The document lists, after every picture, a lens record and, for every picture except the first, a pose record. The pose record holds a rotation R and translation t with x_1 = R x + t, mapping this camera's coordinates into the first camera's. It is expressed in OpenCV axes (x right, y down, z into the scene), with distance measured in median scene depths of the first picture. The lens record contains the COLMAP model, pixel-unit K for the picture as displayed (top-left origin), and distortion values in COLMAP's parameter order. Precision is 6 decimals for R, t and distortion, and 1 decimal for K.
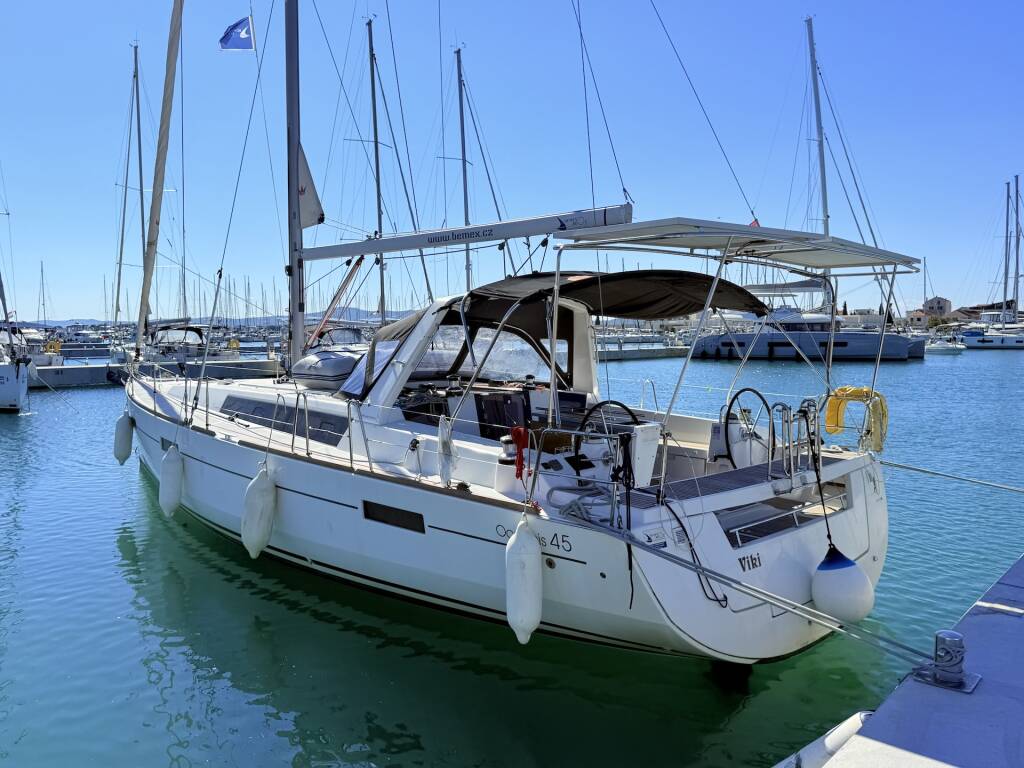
lens RADIAL K [[813.3, 0, 512.0], [0, 813.3, 384.0], [0, 0, 1]] dist [0.067051, -0.001826]
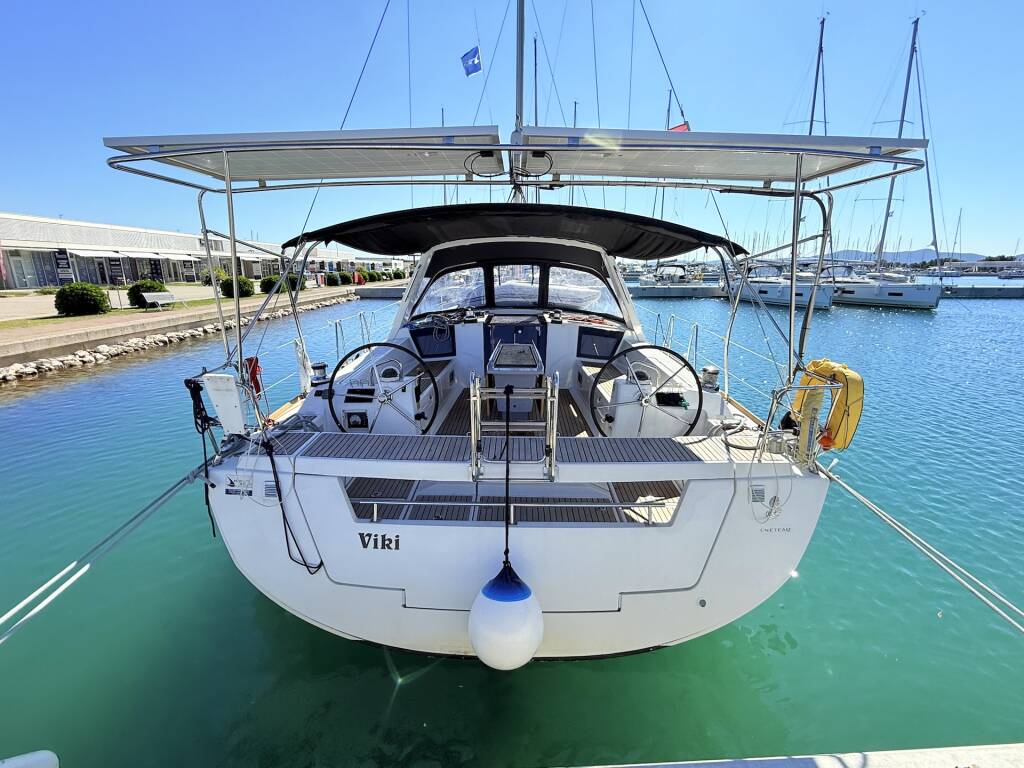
lens RADIAL K [[457.6, 0, 512.0], [0, 457.6, 384.0], [0, 0, 1]] dist [-0.001782, -0.000528]
pose [[0.691300, 0.184445, -0.698630, 0.538501], [-0.051780, 0.977031, 0.206709, -0.046832], [0.720710, -0.106723, 0.684973, 0.594163]]
